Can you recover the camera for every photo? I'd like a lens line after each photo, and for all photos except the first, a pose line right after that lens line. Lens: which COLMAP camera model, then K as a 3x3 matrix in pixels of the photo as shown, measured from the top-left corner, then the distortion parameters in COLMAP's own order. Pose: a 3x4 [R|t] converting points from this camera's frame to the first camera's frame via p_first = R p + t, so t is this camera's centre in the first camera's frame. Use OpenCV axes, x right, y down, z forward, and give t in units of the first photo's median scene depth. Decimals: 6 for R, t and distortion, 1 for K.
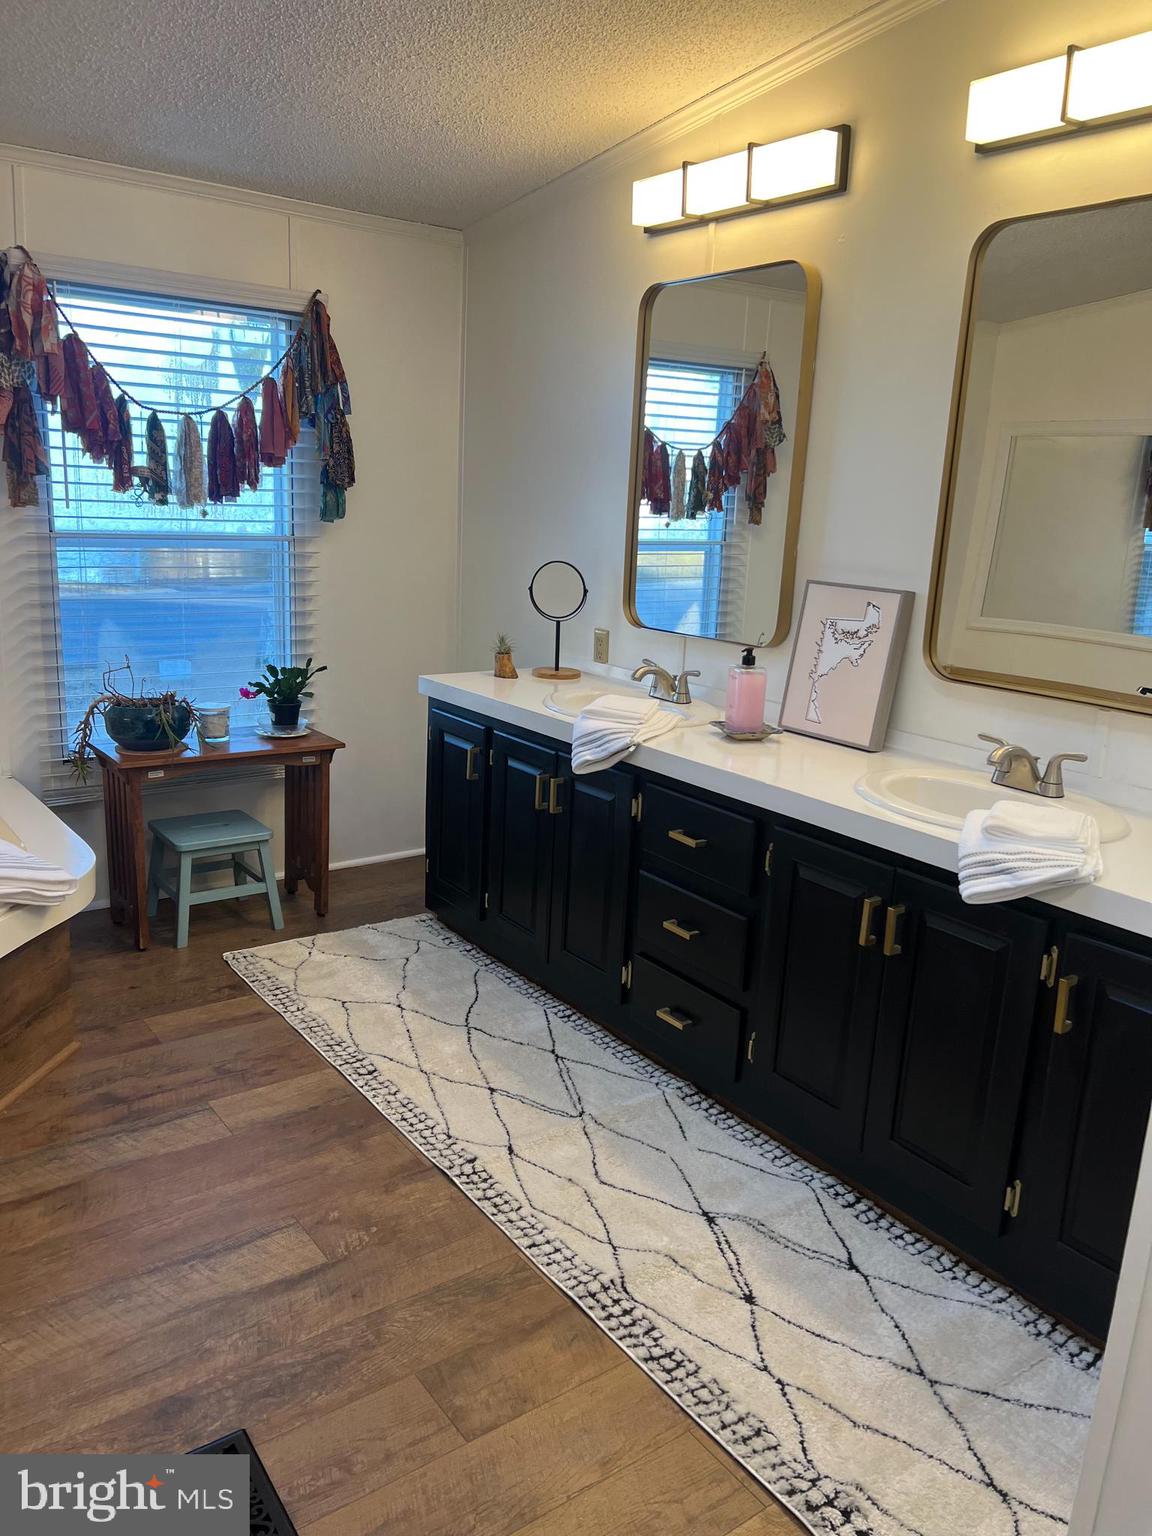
lens RADIAL K [[1166.4, 0, 561.6], [0, 1166.4, 773.1], [0, 0, 1]] dist [0.064515, -0.065799]
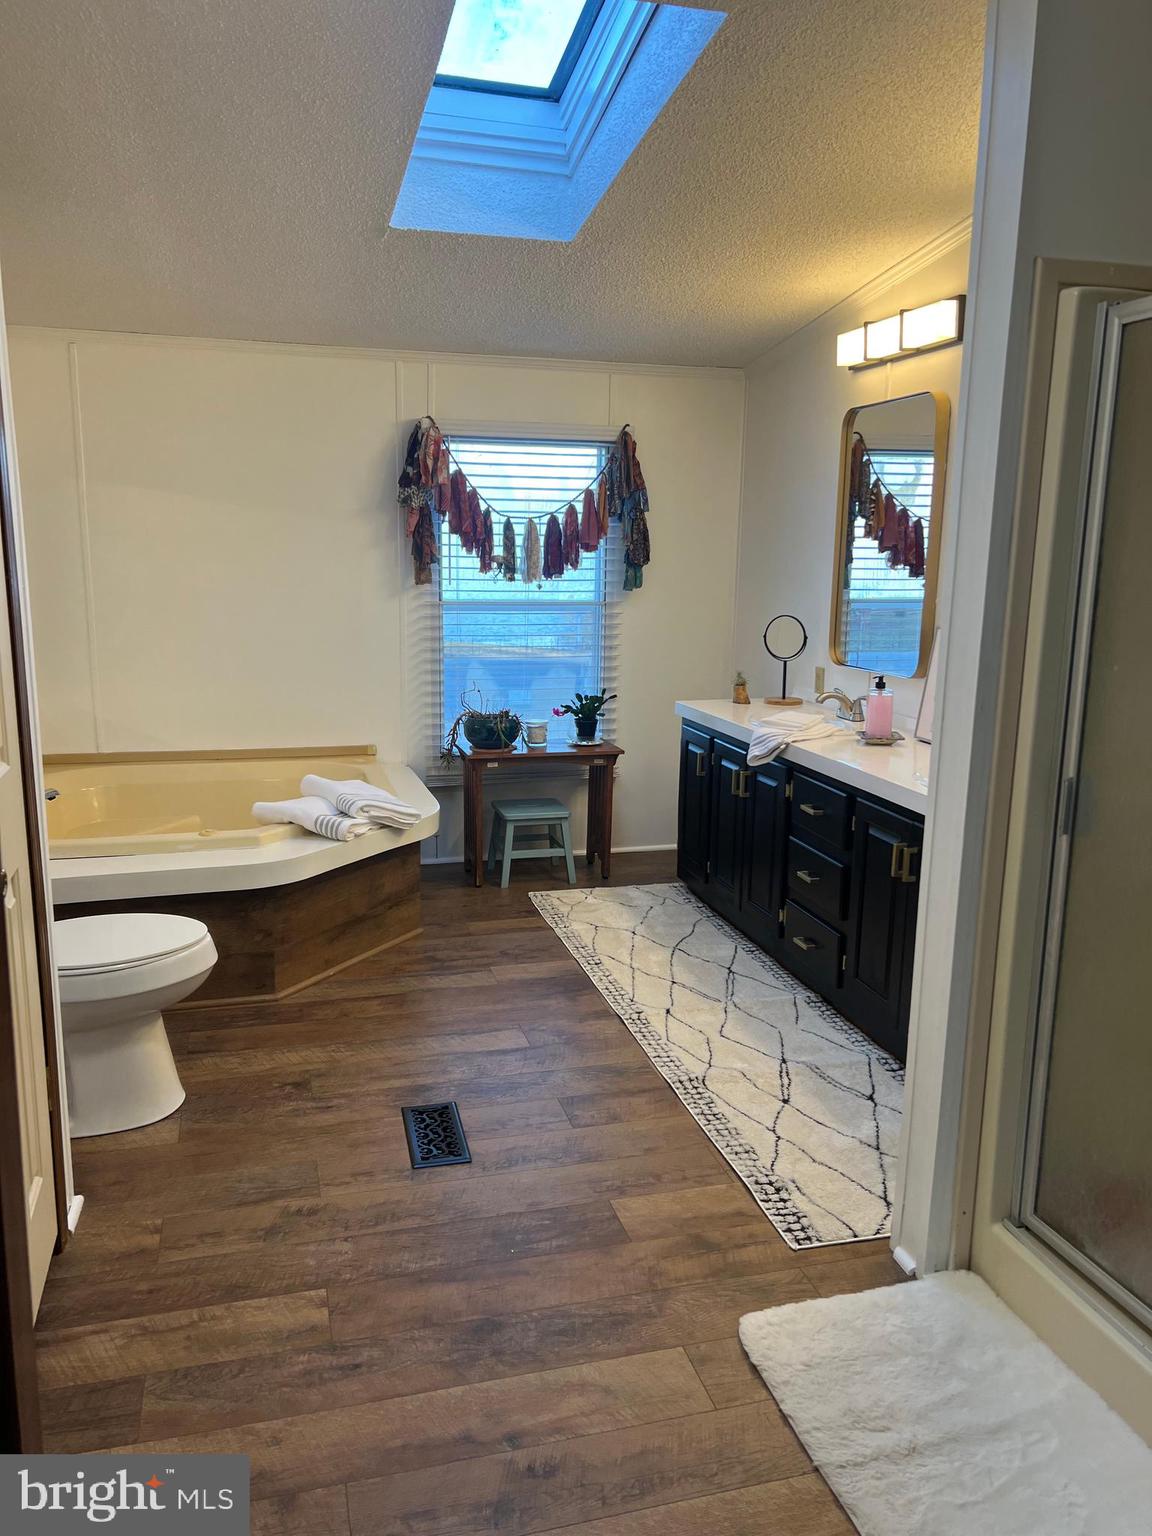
lens RADIAL K [[1156.9, 0, 576.0], [0, 1156.9, 768.0], [0, 0, 1]] dist [0.193571, -0.509138]
pose [[0.937083, 0.036239, -0.347220, 0.278188], [-0.057117, 0.997111, -0.050081, 0.078839], [0.344402, 0.066762, 0.936446, -0.342915]]
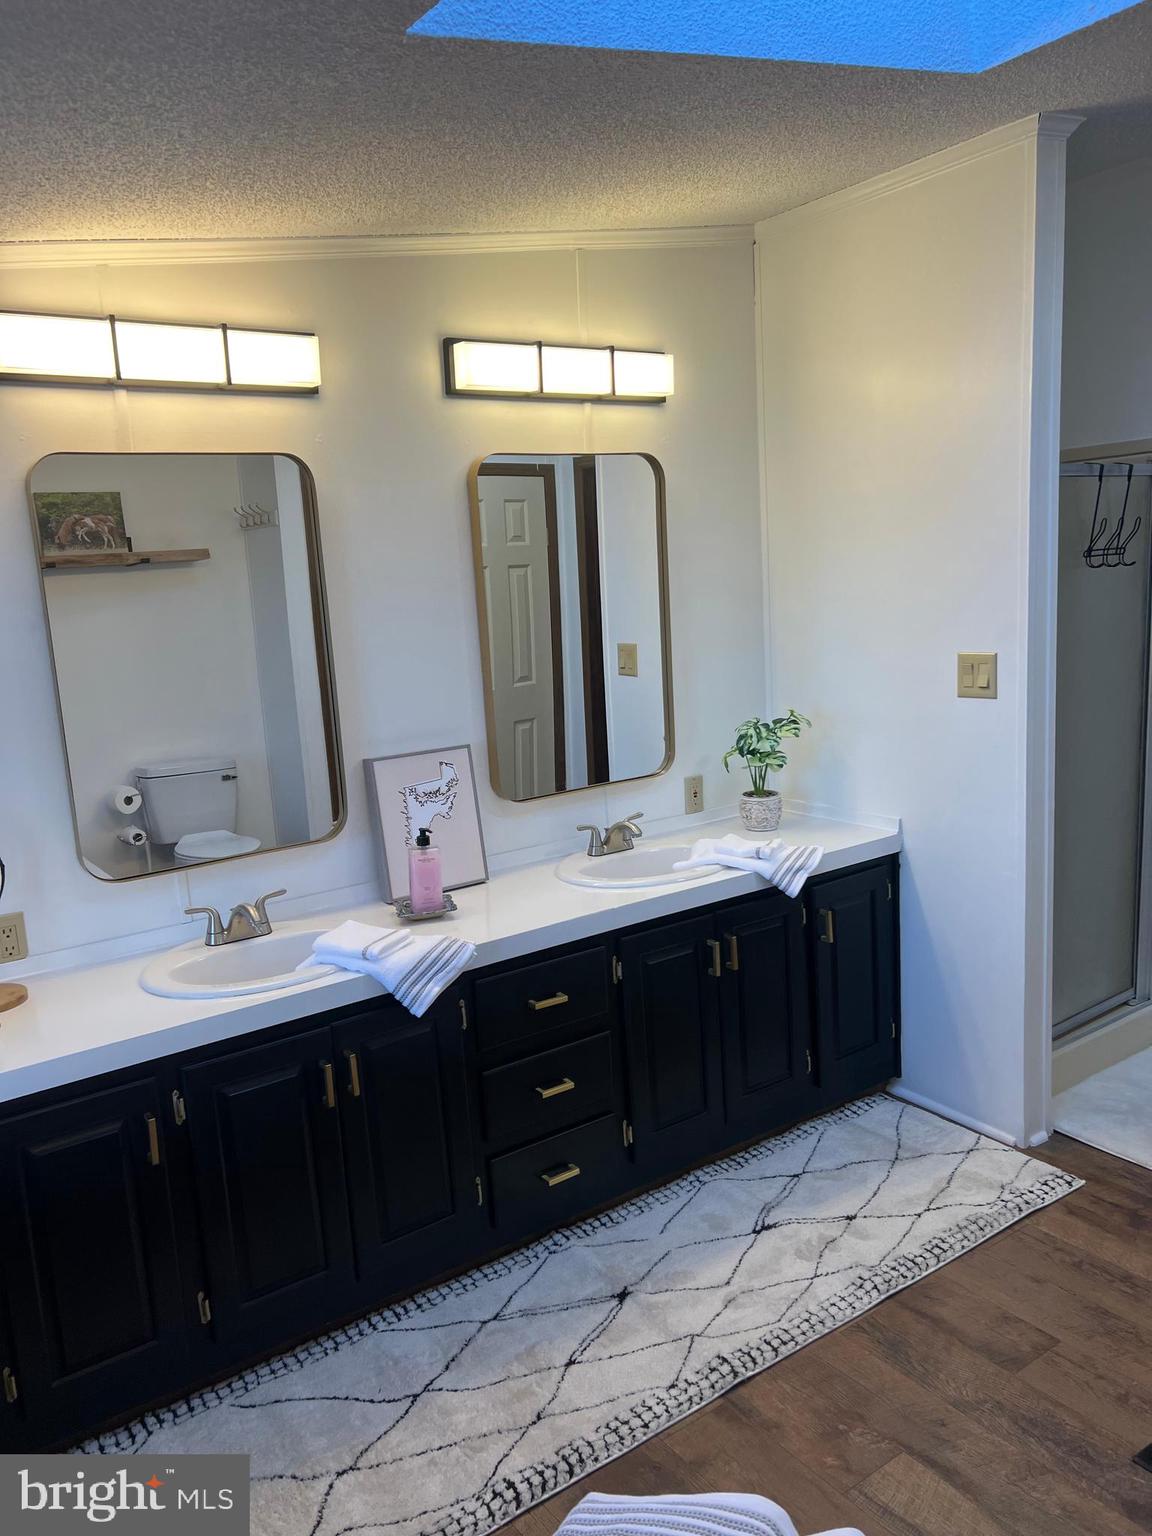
lens RADIAL K [[1166.4, 0, 561.6], [0, 1166.4, 773.1], [0, 0, 1]] dist [0.064515, -0.065799]
pose [[0.006538, -0.212248, 0.977194, -0.748659], [0.293038, 0.934721, 0.201062, -0.293681], [-0.956078, 0.285040, 0.068308, 0.733335]]
